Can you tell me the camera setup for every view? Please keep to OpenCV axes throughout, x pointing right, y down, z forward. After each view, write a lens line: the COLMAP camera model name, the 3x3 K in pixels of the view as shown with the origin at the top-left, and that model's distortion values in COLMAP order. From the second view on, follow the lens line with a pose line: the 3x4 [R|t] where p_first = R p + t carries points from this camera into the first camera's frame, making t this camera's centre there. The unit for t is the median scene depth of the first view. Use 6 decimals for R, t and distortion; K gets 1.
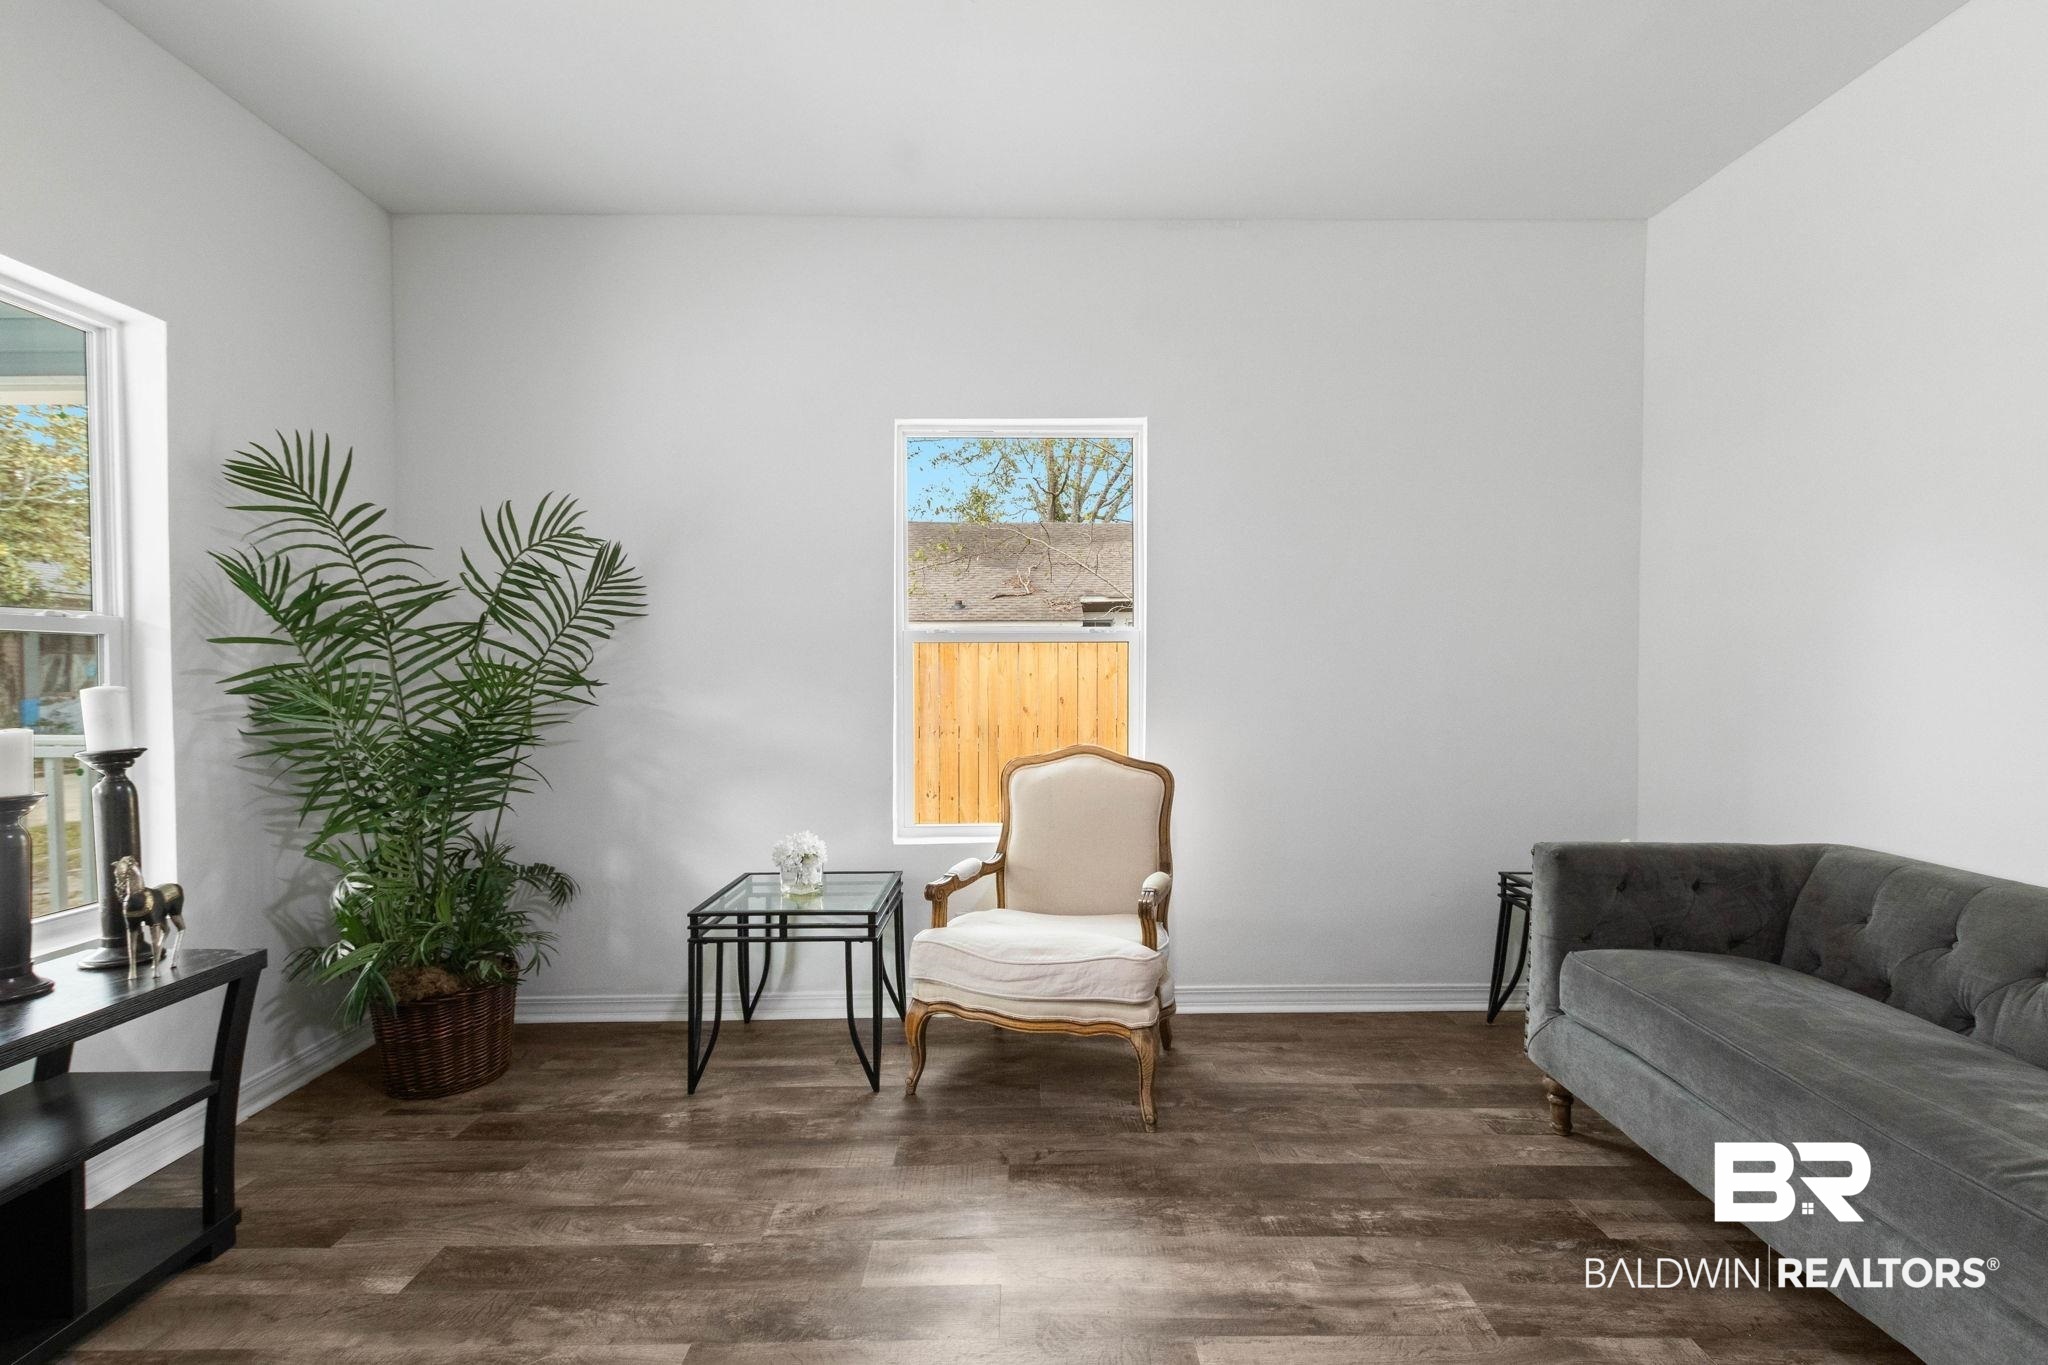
lens RADIAL K [[934.0, 0, 1029.5], [0, 934.0, 690.5], [0, 0, 1]] dist [0.003906, -0.000456]
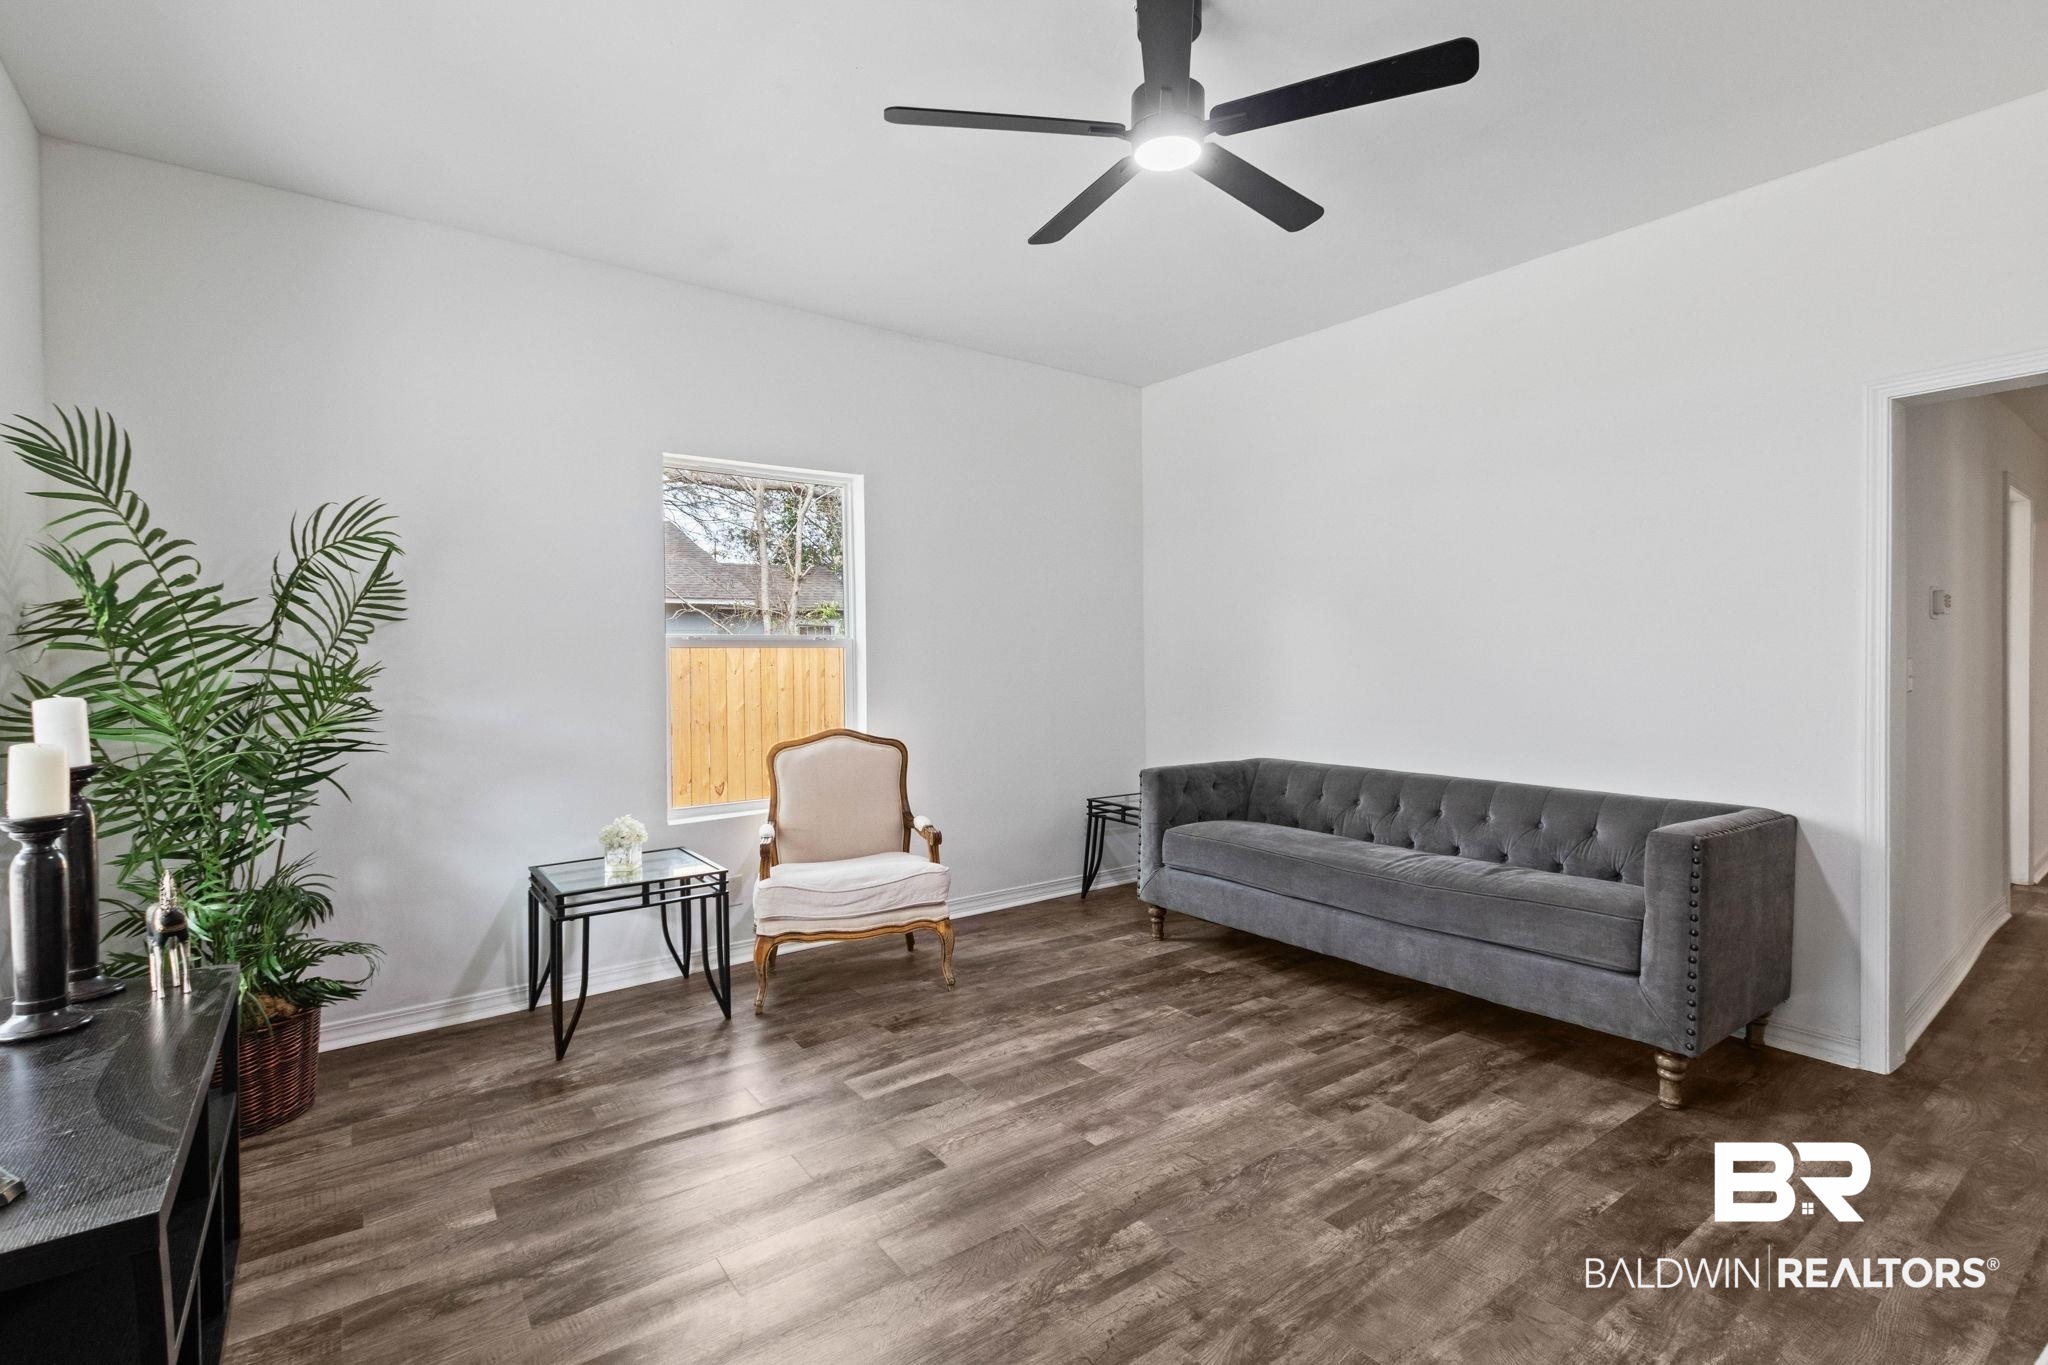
lens RADIAL K [[936.0, 0, 1027.2], [0, 936.0, 673.1], [0, 0, 1]] dist [0.003234, -0.000900]
pose [[0.809264, -0.013166, 0.587297, -0.581200], [0.024469, 0.999637, -0.011308, 0.003660], [-0.586935, 0.023522, 0.809292, -0.230970]]
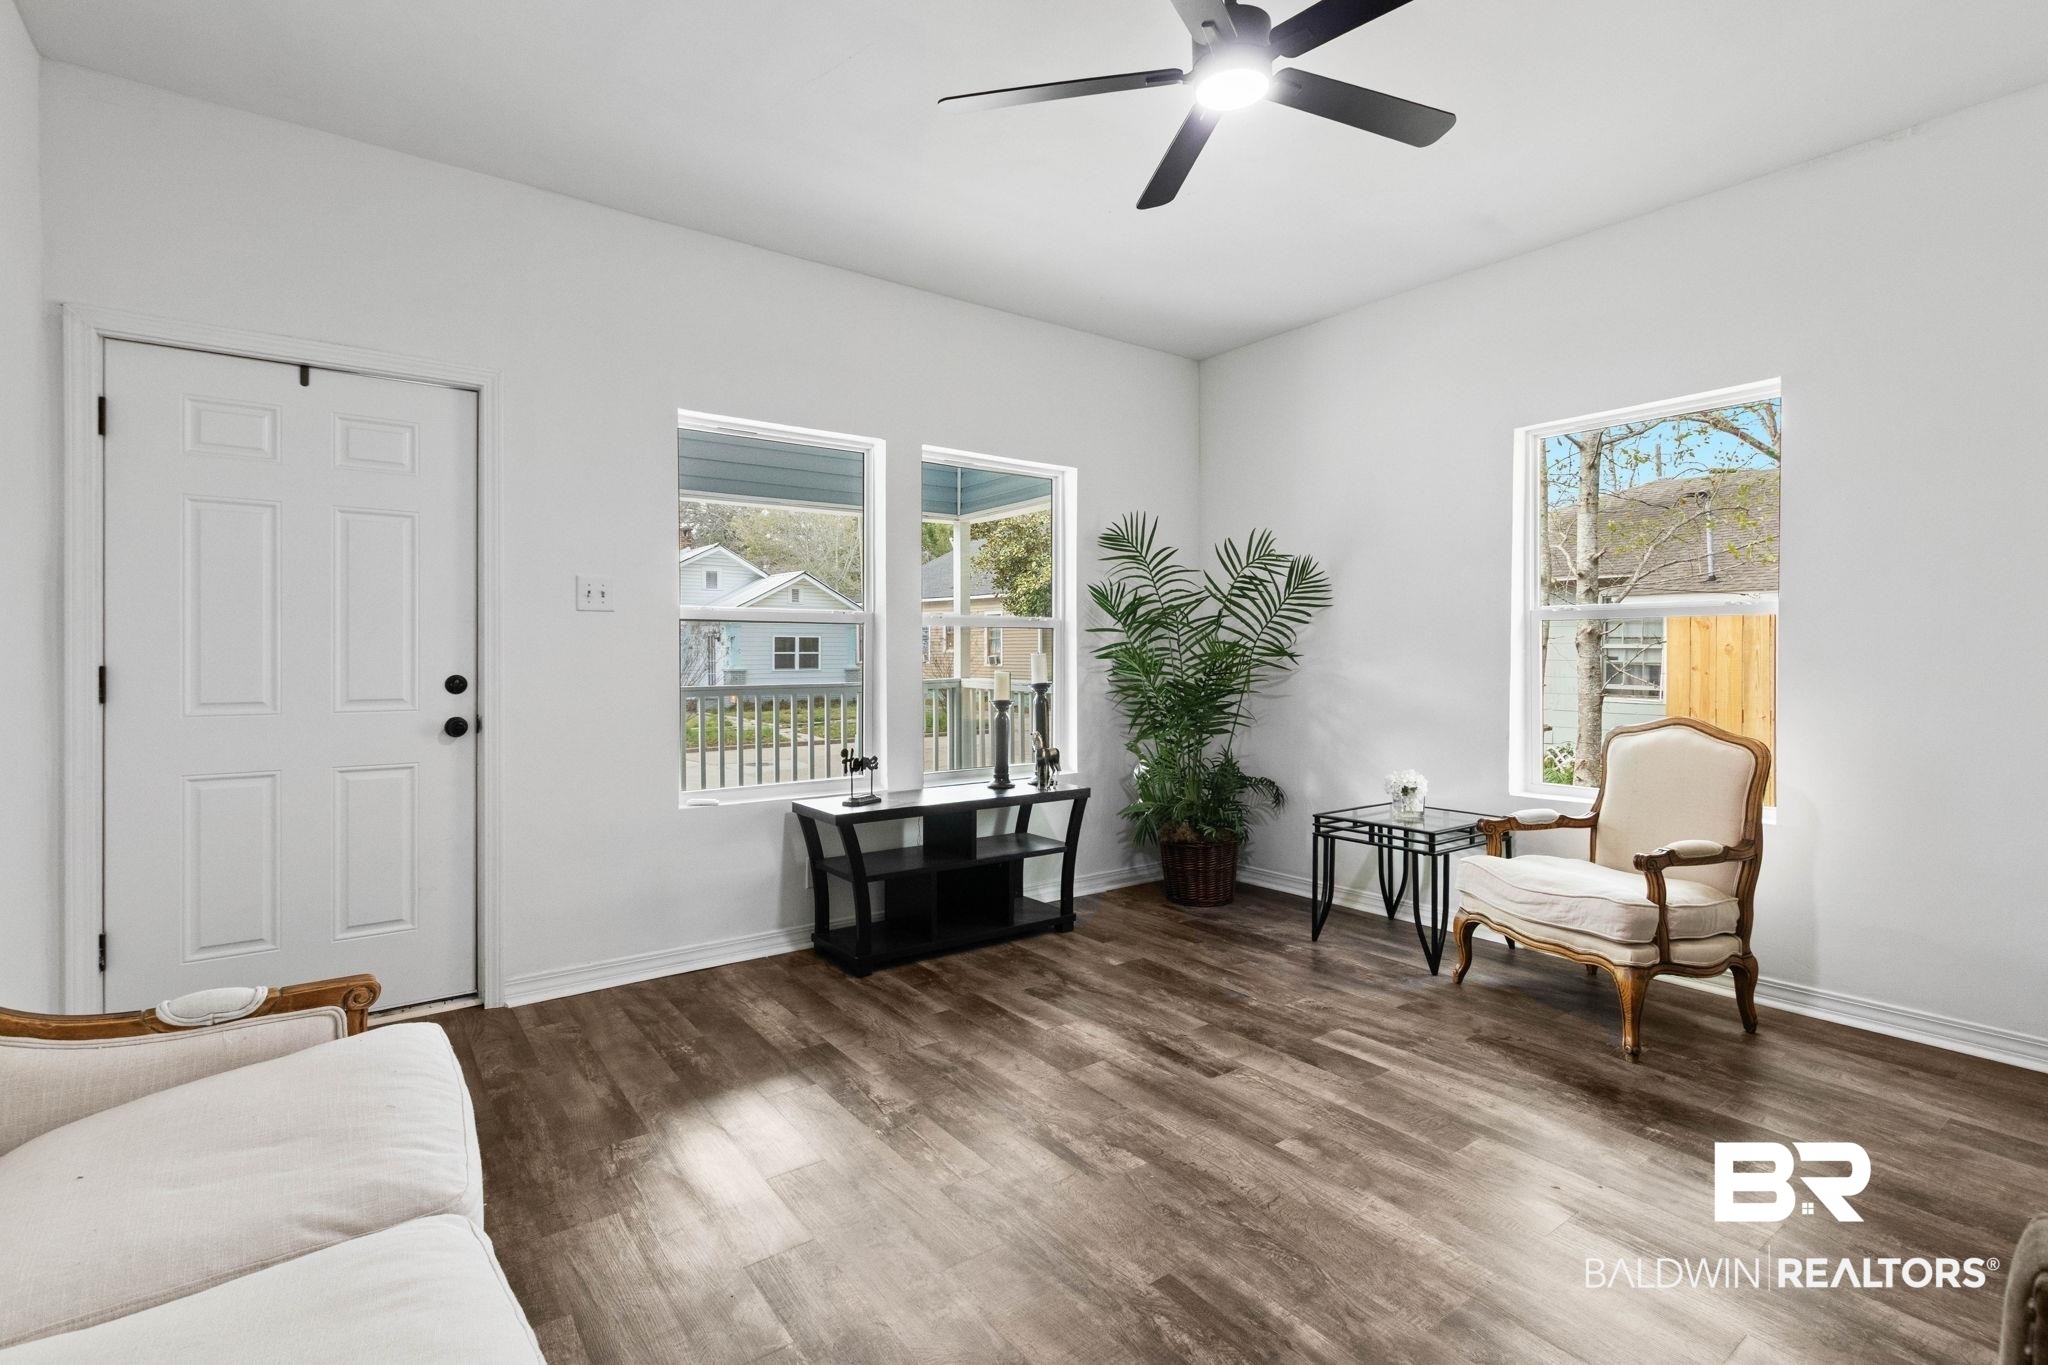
lens RADIAL K [[964.4, 0, 1028.3], [0, 964.4, 653.0], [0, 0, 1]] dist [-0.001140, -0.000427]
pose [[0.586089, 0.001882, -0.810244, 0.598366], [-0.018029, 0.999780, -0.010719, 0.015138], [0.810046, 0.020891, 0.585994, -0.235563]]
